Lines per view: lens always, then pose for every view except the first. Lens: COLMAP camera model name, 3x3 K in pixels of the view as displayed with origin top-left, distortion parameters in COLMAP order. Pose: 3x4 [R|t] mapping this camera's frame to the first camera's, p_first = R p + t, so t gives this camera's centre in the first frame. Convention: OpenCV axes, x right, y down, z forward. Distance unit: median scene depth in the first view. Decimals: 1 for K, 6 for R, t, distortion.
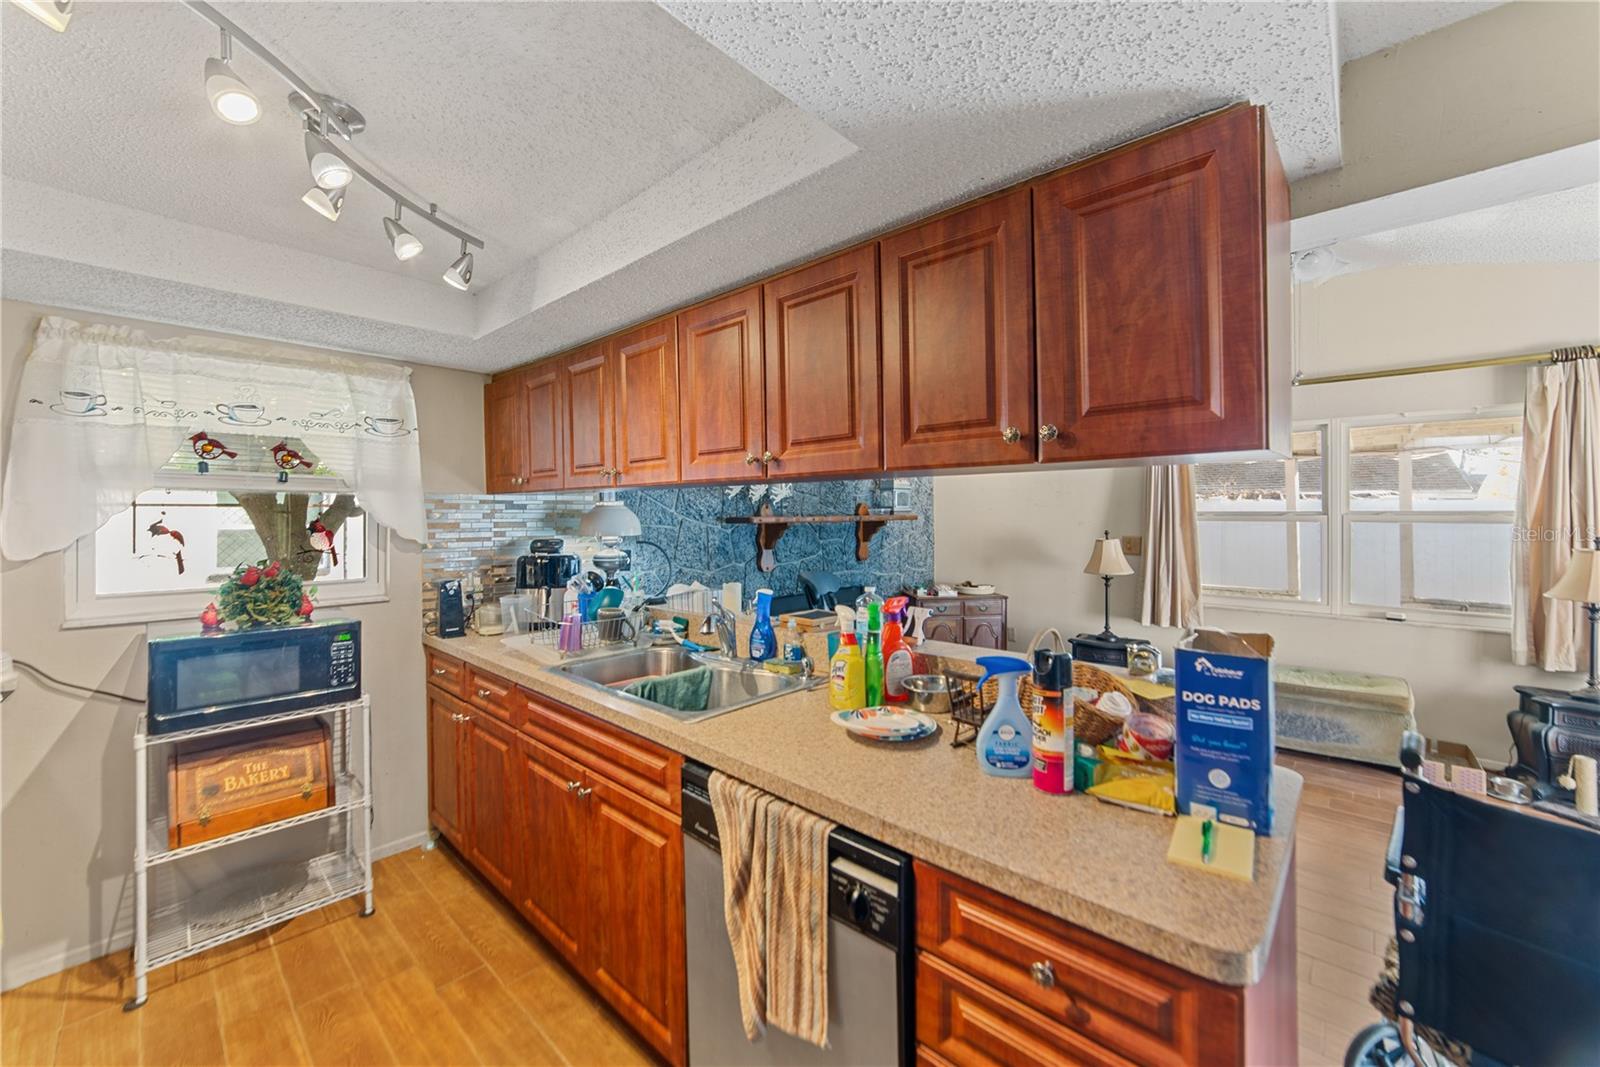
lens RADIAL K [[607.4, 0, 775.3], [0, 607.4, 517.3], [0, 0, 1]] dist [-0.010984, 0.004129]
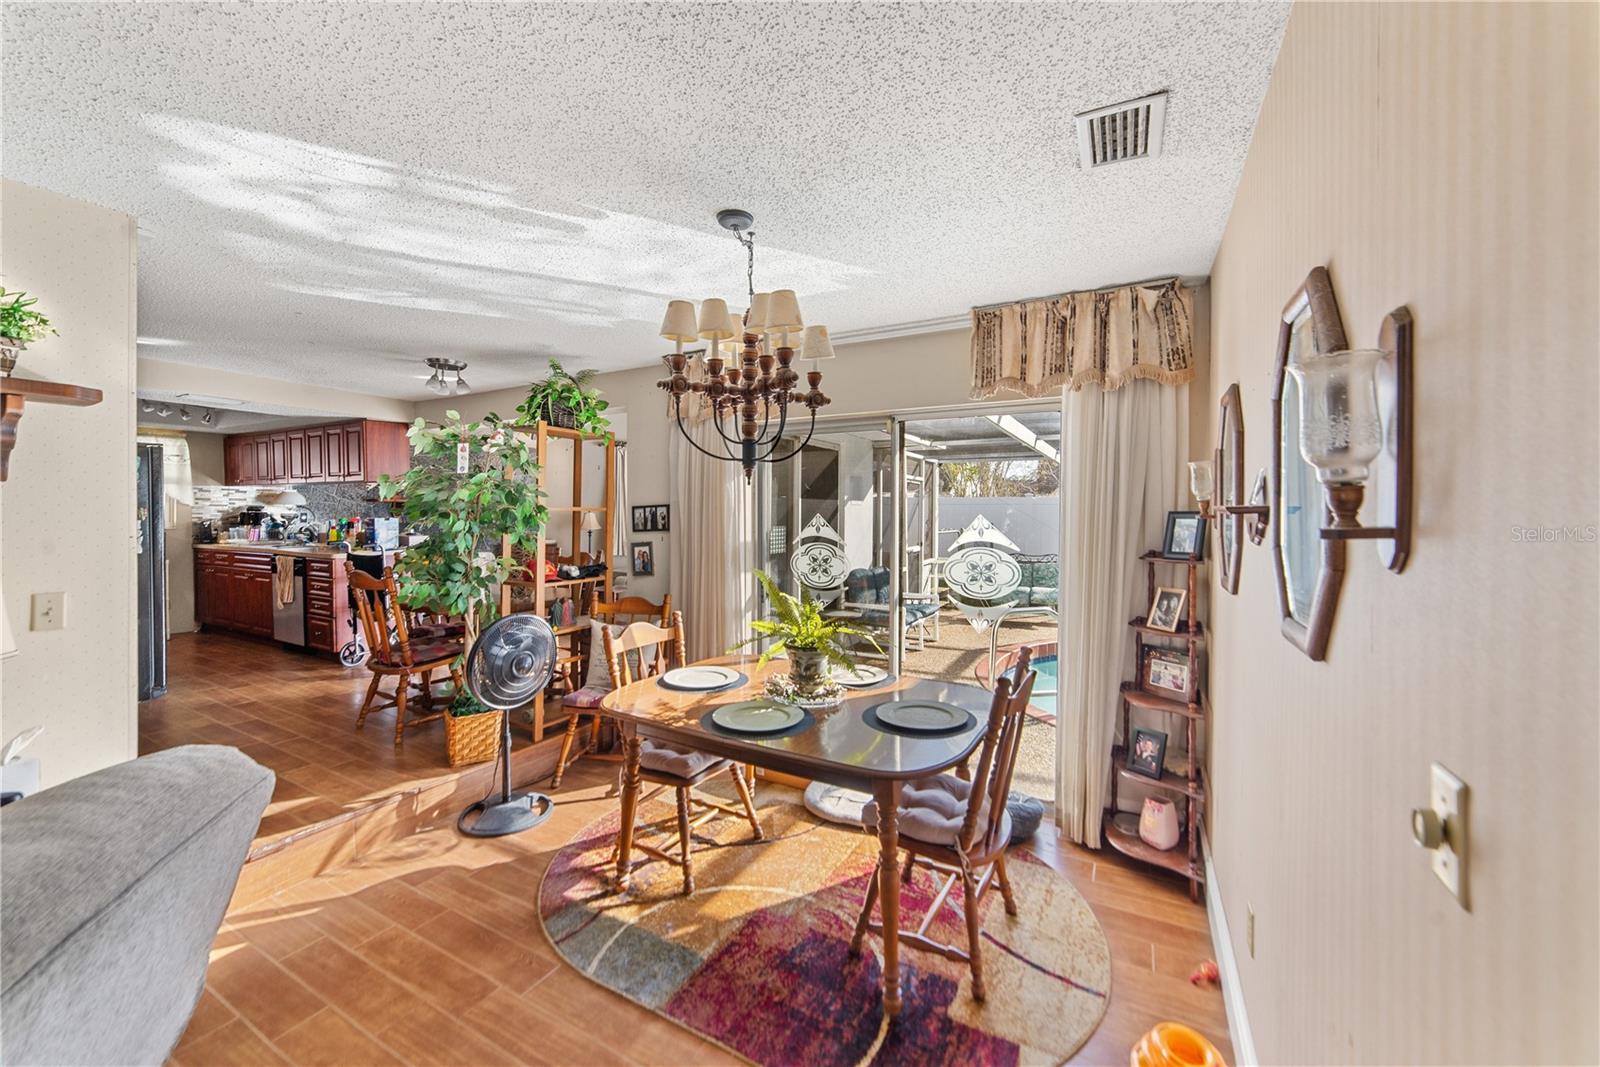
lens RADIAL K [[607.4, 0, 786.0], [0, 607.4, 532.4], [0, 0, 1]] dist [-0.010984, 0.004129]
pose [[0.970999, 0.001581, 0.239077, 1.010325], [-0.009613, 0.999428, 0.032434, 0.042218], [-0.238889, -0.033792, 0.970459, -1.675241]]
